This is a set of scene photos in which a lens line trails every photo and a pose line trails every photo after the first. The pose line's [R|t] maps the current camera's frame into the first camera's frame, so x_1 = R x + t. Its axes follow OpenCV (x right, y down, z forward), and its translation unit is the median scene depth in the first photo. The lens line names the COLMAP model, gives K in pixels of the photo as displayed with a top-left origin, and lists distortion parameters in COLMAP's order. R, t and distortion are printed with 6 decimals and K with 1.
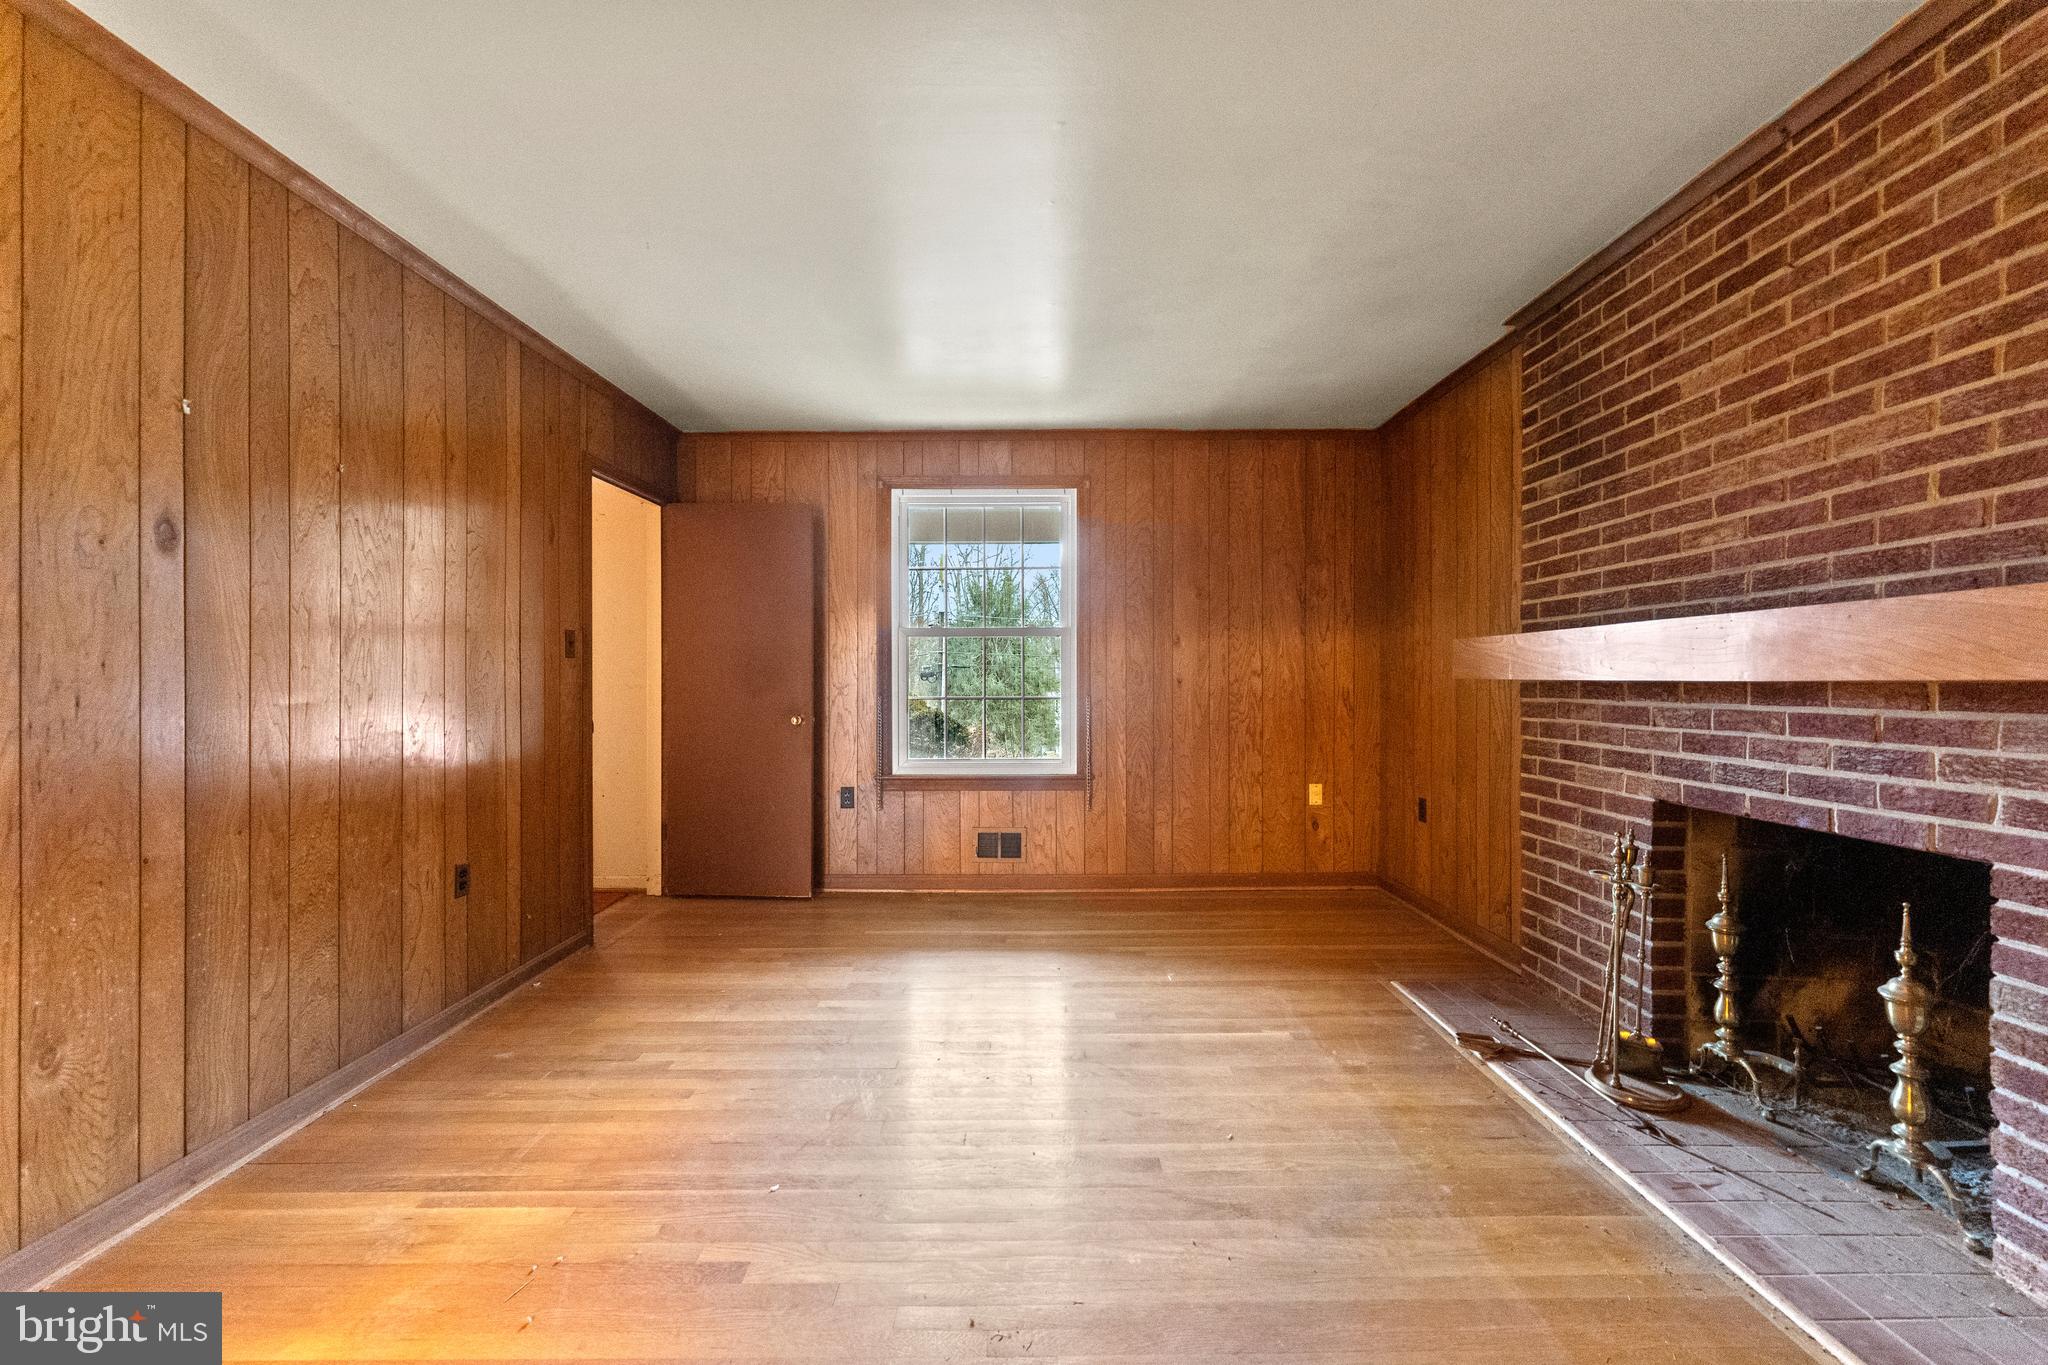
lens RADIAL K [[847.9, 0, 1031.2], [0, 847.9, 678.4], [0, 0, 1]] dist [-0.001071, -0.000008]
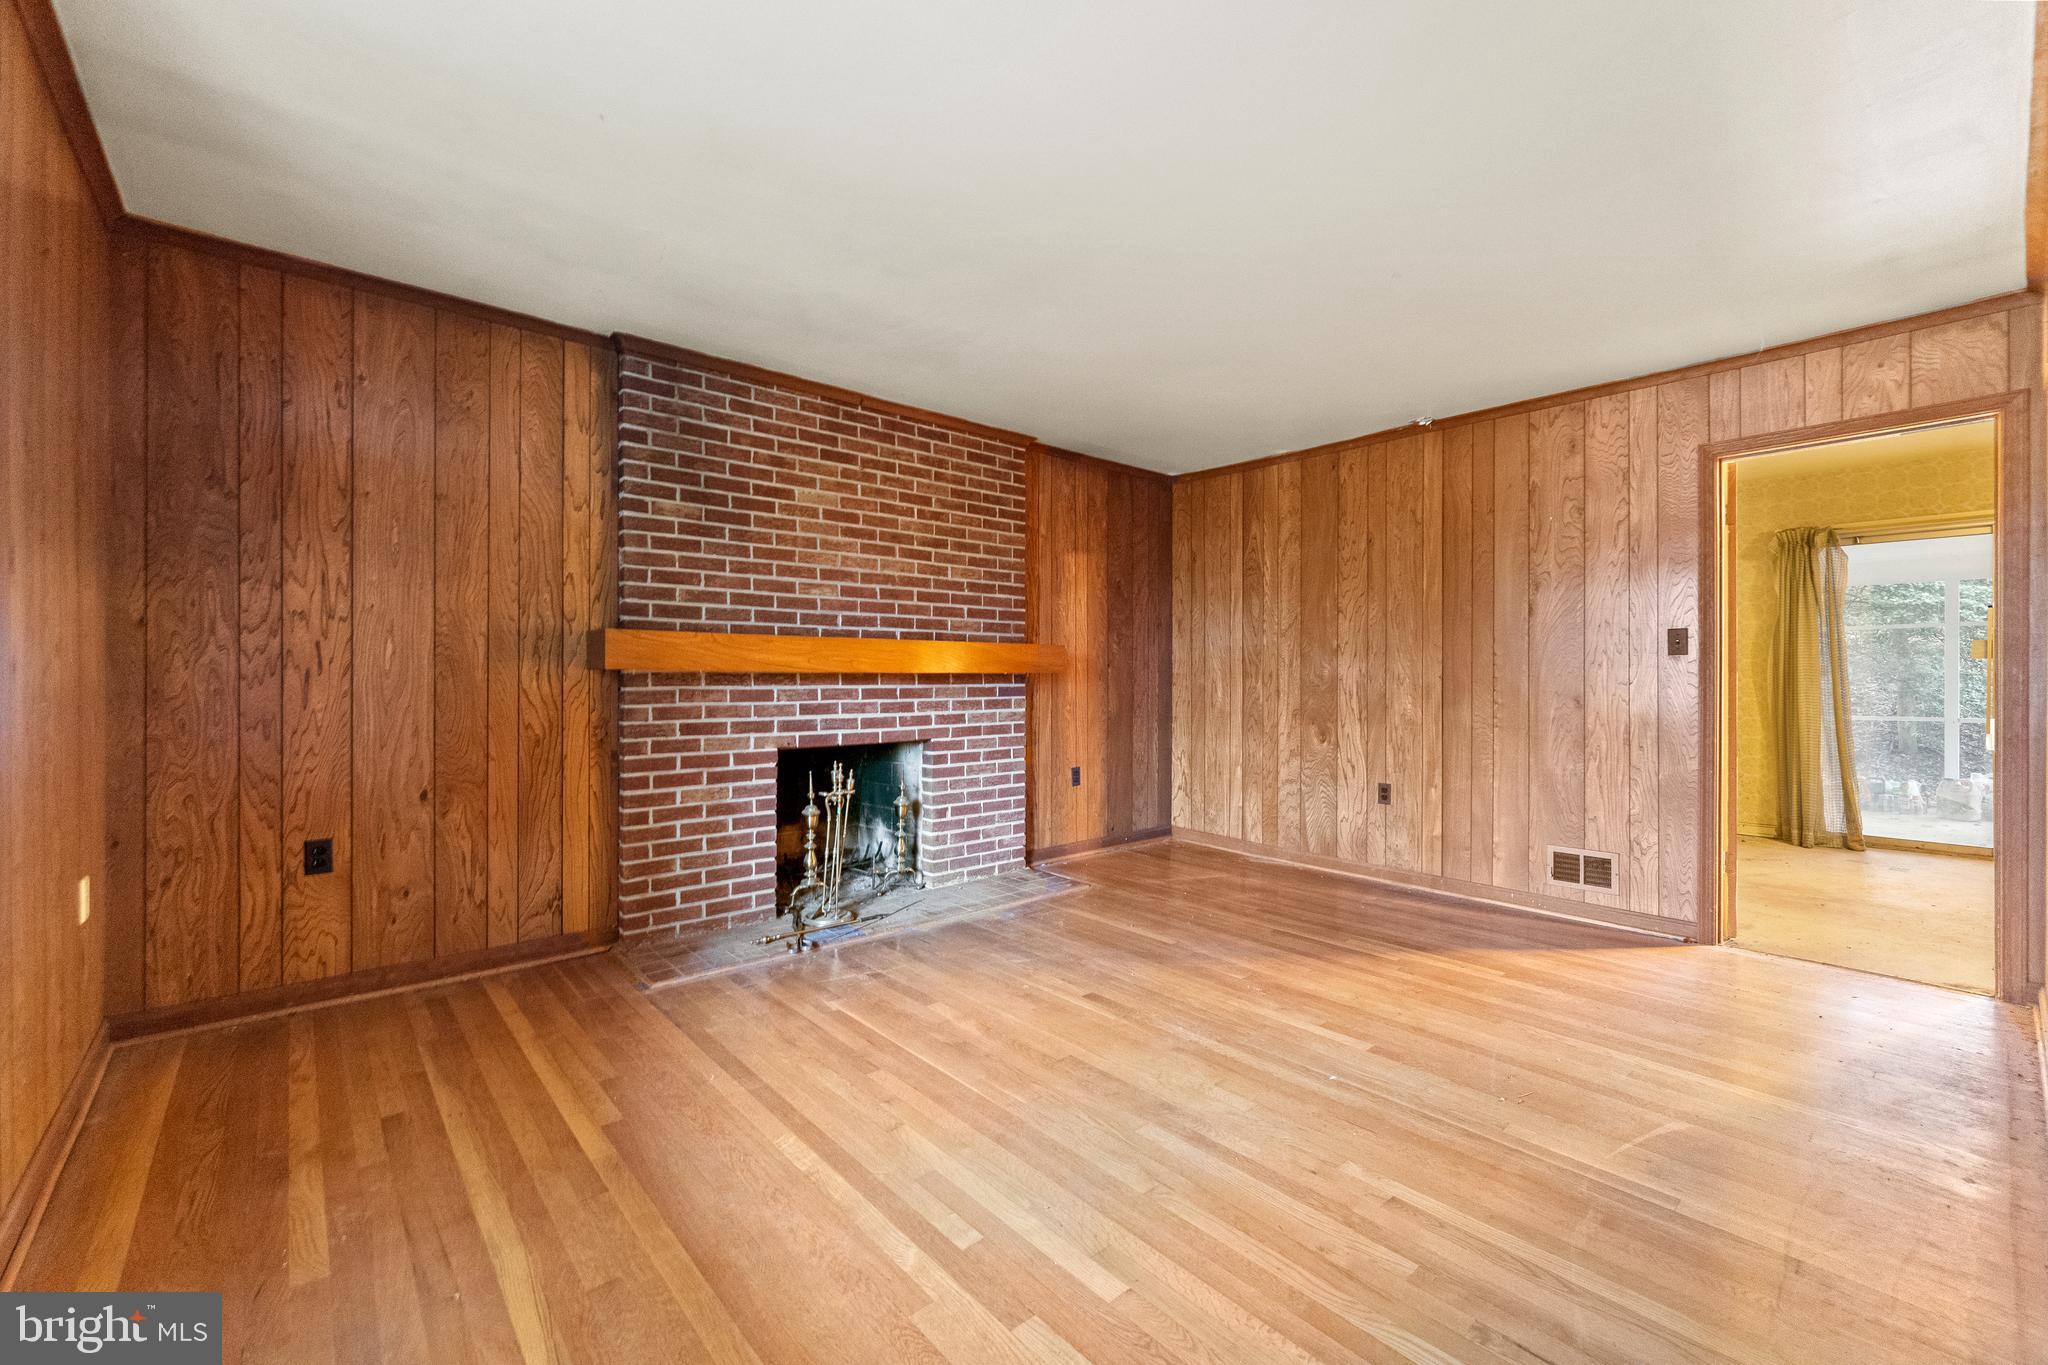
lens RADIAL K [[847.9, 0, 1030.0], [0, 847.9, 679.2], [0, 0, 1]] dist [-0.001071, -0.000008]
pose [[-0.669109, 0.001283, 0.743163, -0.781517], [-0.000203, 0.999998, -0.001910, 0.019691], [-0.743164, -0.001429, -0.669107, 1.820475]]
